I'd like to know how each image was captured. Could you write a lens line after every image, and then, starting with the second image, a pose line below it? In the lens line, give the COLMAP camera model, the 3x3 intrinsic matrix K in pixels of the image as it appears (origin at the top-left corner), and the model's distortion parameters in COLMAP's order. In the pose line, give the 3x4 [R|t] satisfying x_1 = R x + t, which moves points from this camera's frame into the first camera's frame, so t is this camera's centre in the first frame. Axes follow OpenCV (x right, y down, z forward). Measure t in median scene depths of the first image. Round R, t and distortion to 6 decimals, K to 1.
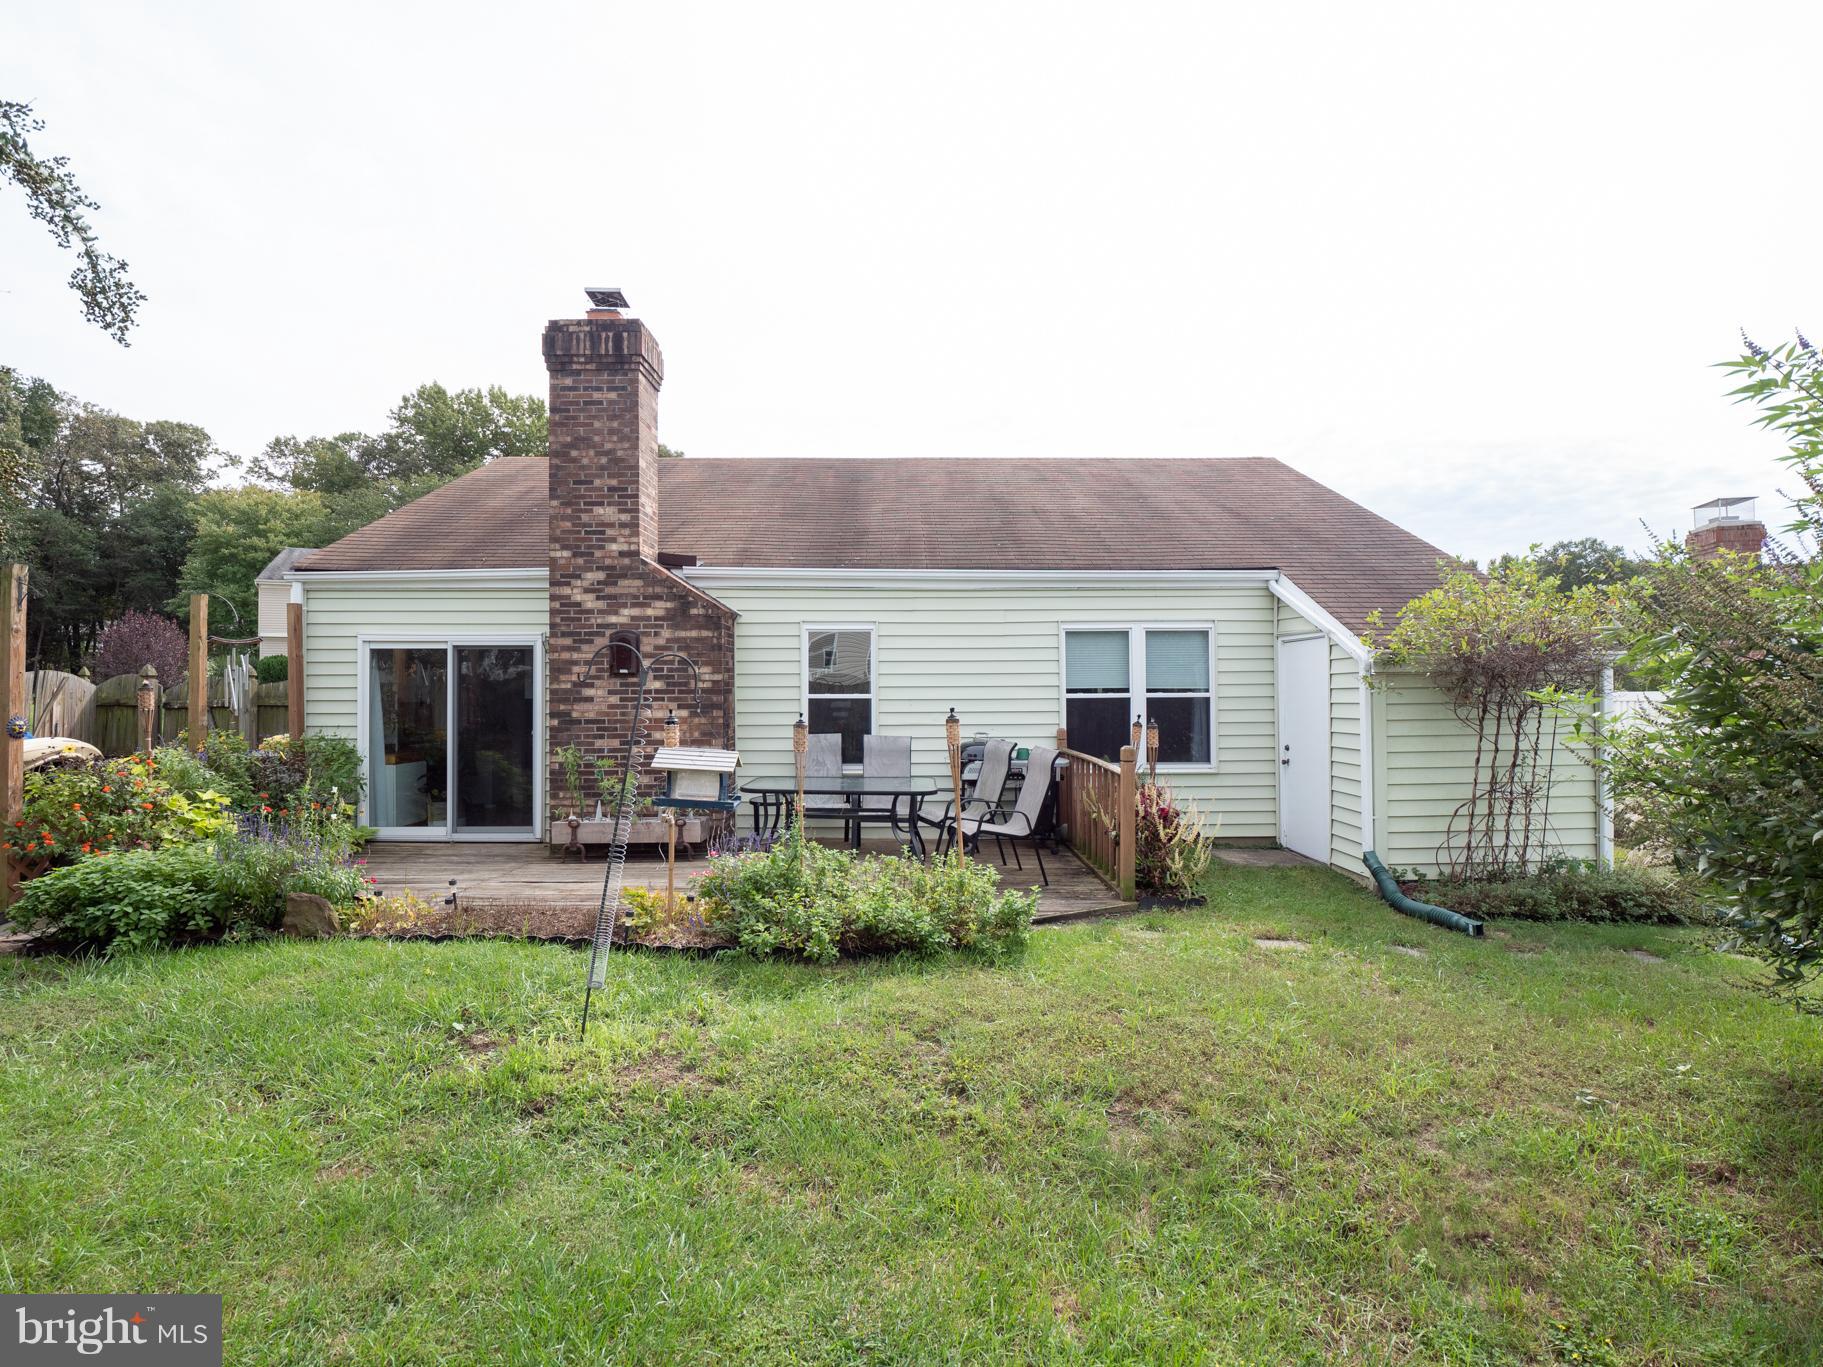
lens RADIAL K [[900.4, 0, 896.4], [0, 900.4, 687.3], [0, 0, 1]] dist [-0.014534, -0.000807]
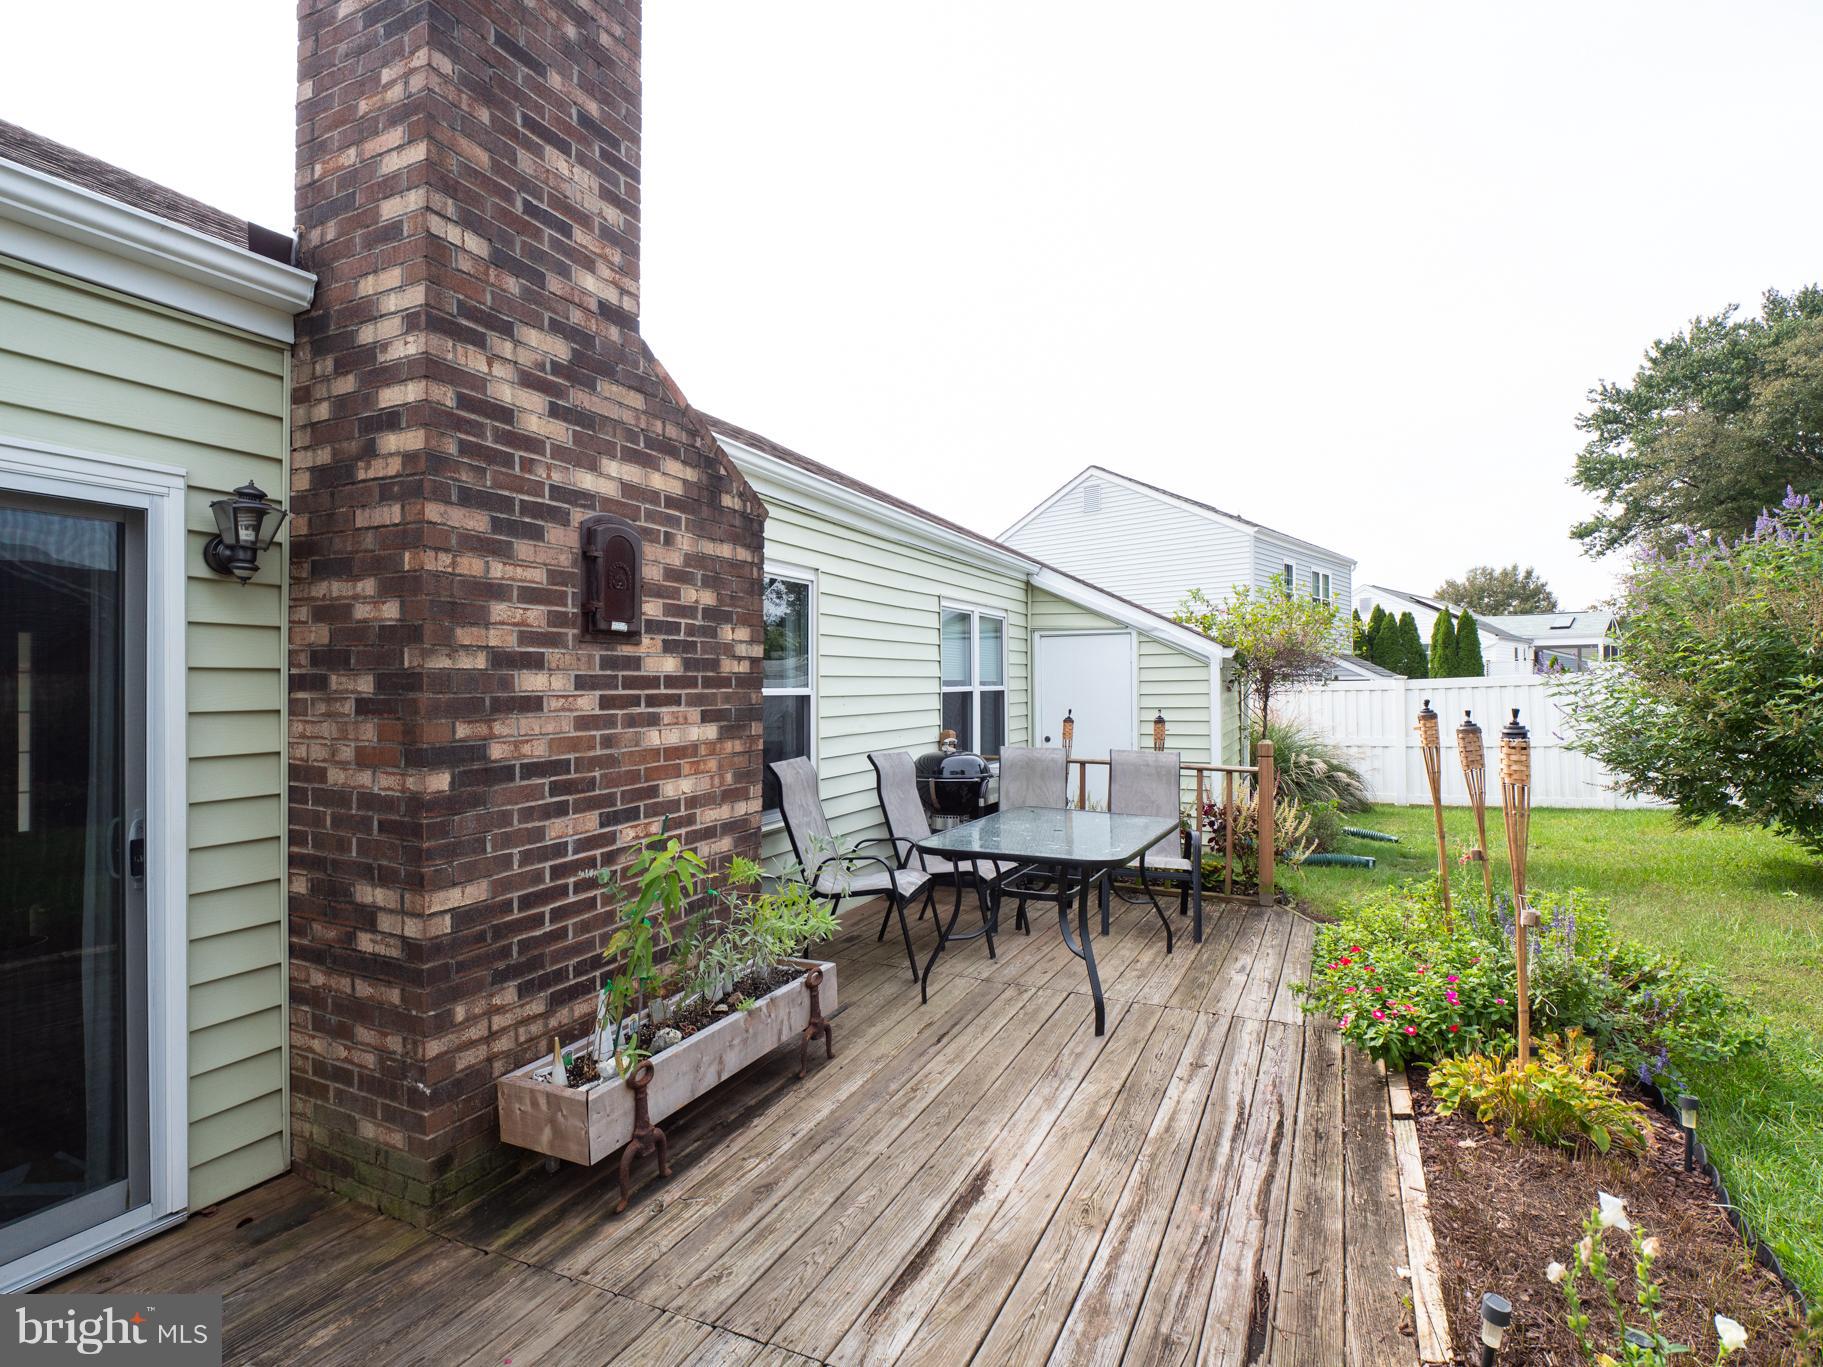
lens RADIAL K [[900.4, 0, 910.1], [0, 900.4, 683.6], [0, 0, 1]] dist [-0.014534, -0.000807]
pose [[0.452467, 0.002641, 0.891777, -0.578144], [-0.001044, 0.999996, -0.002432, 0.006589], [-0.891781, 0.000170, 0.452468, 0.720523]]
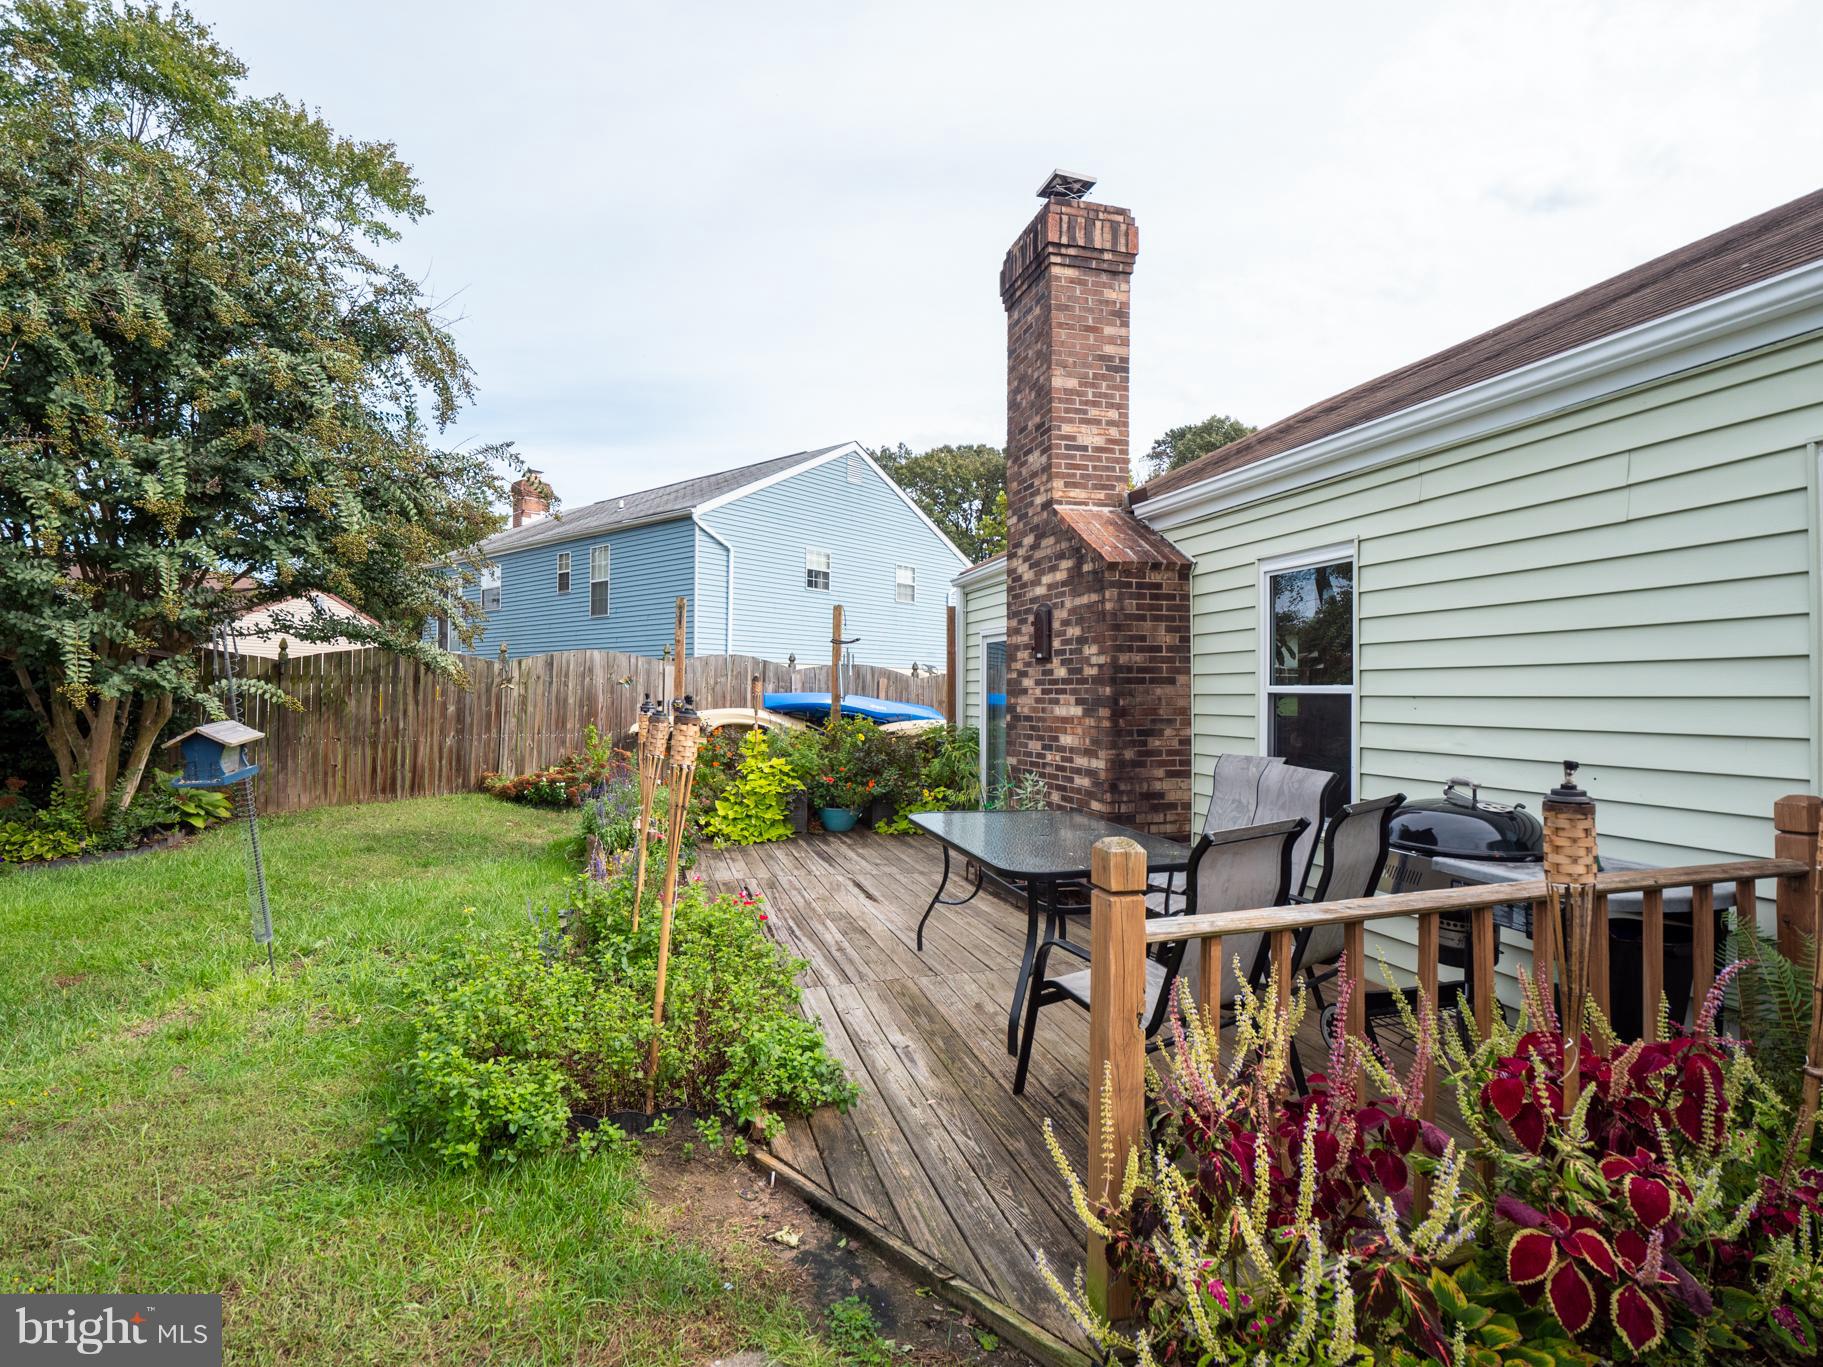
lens RADIAL K [[900.4, 0, 908.2], [0, 900.4, 690.5], [0, 0, 1]] dist [-0.014534, -0.000807]
pose [[0.270750, 0.002331, -0.962647, 0.420566], [-0.001131, 0.999997, 0.002103, 0.010953], [0.962649, 0.000519, 0.270752, 0.673866]]
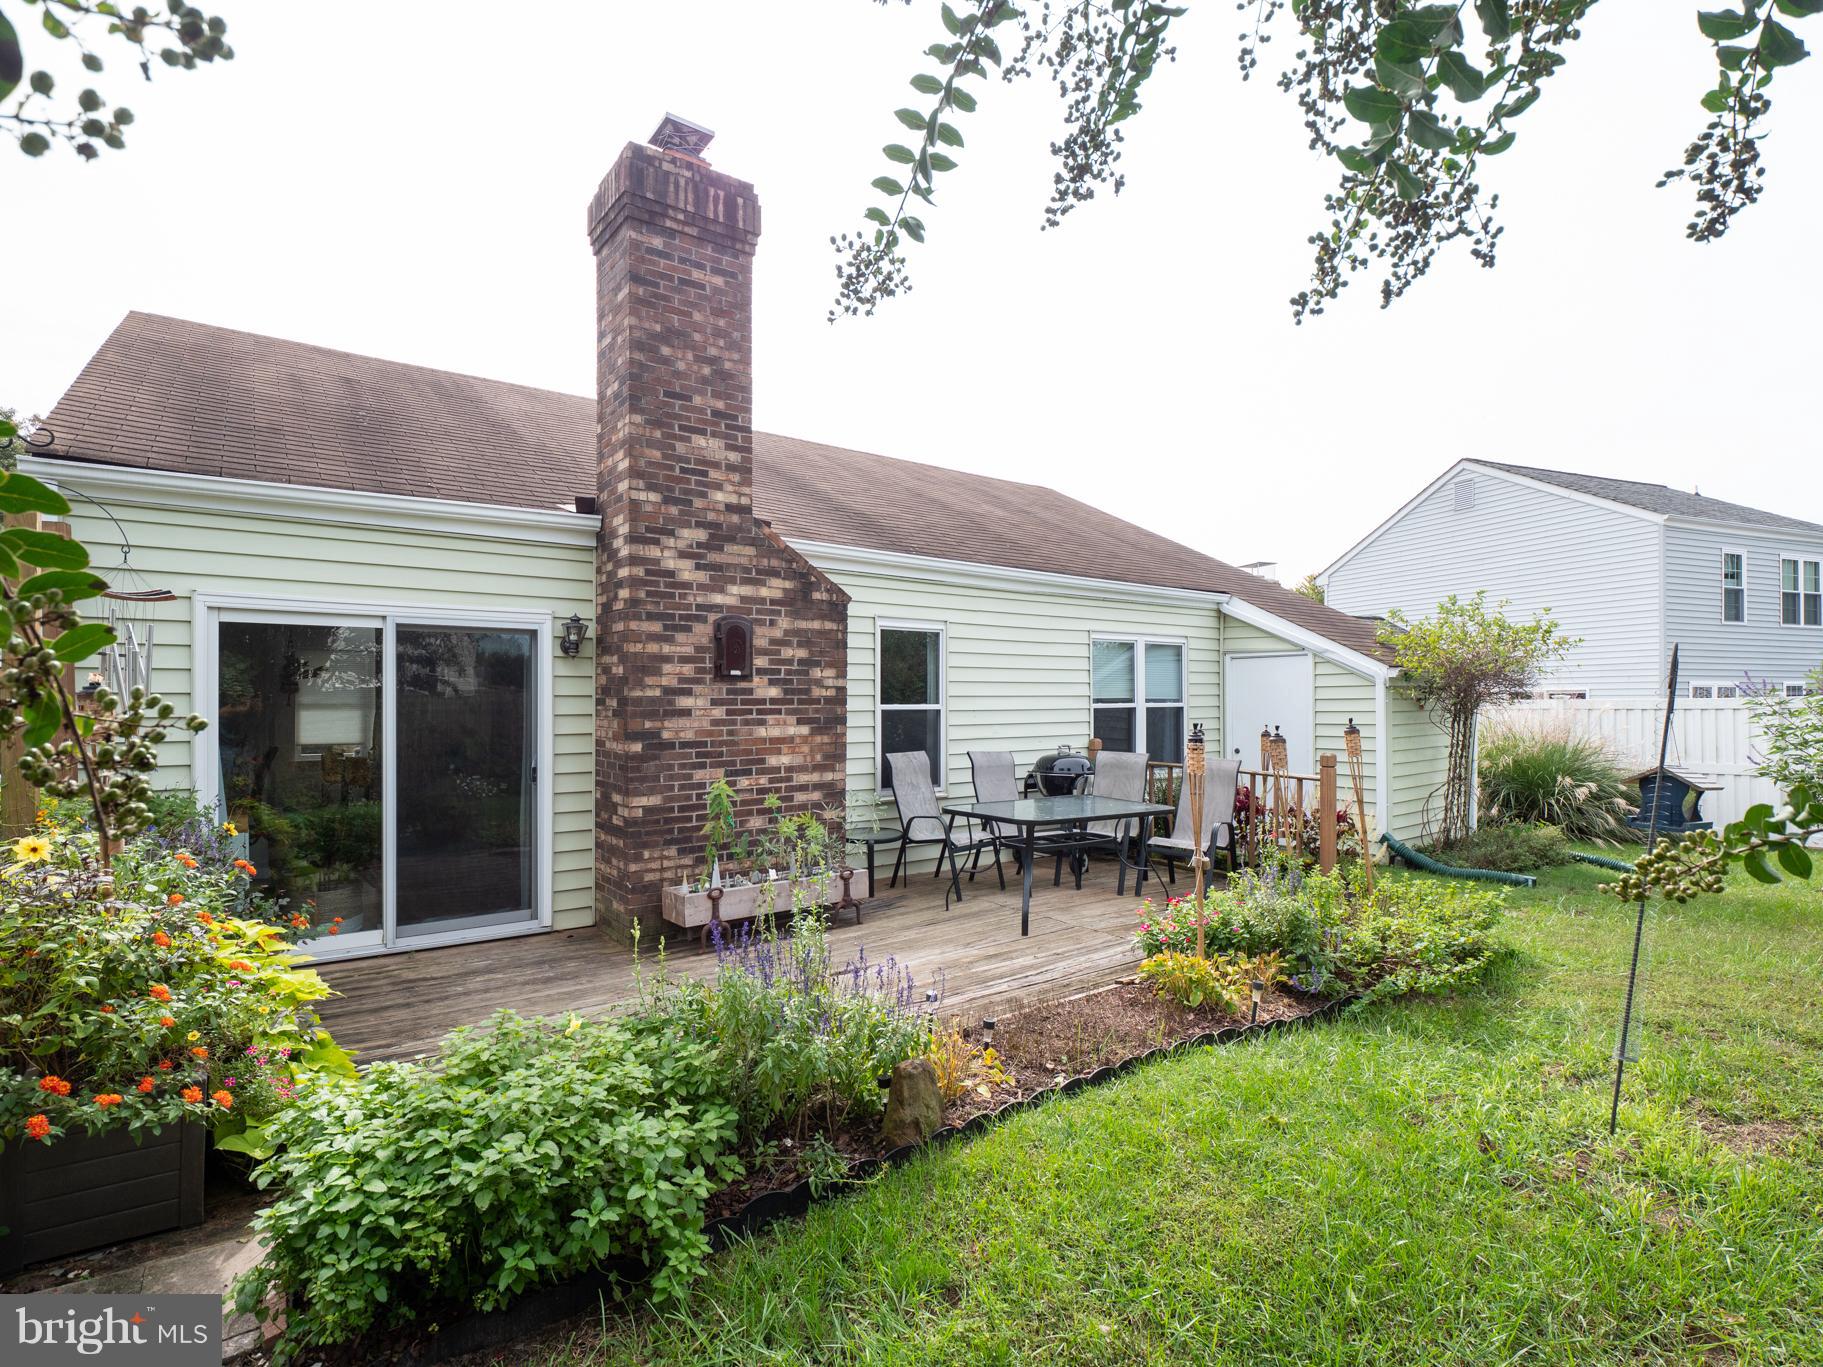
lens RADIAL K [[900.4, 0, 892.7], [0, 900.4, 703.4], [0, 0, 1]] dist [-0.014534, -0.000807]
pose [[0.818204, -0.000599, 0.574928, -0.608723], [-0.004059, 0.999969, 0.006819, 0.001088], [-0.574914, -0.007913, 0.818175, 0.342882]]
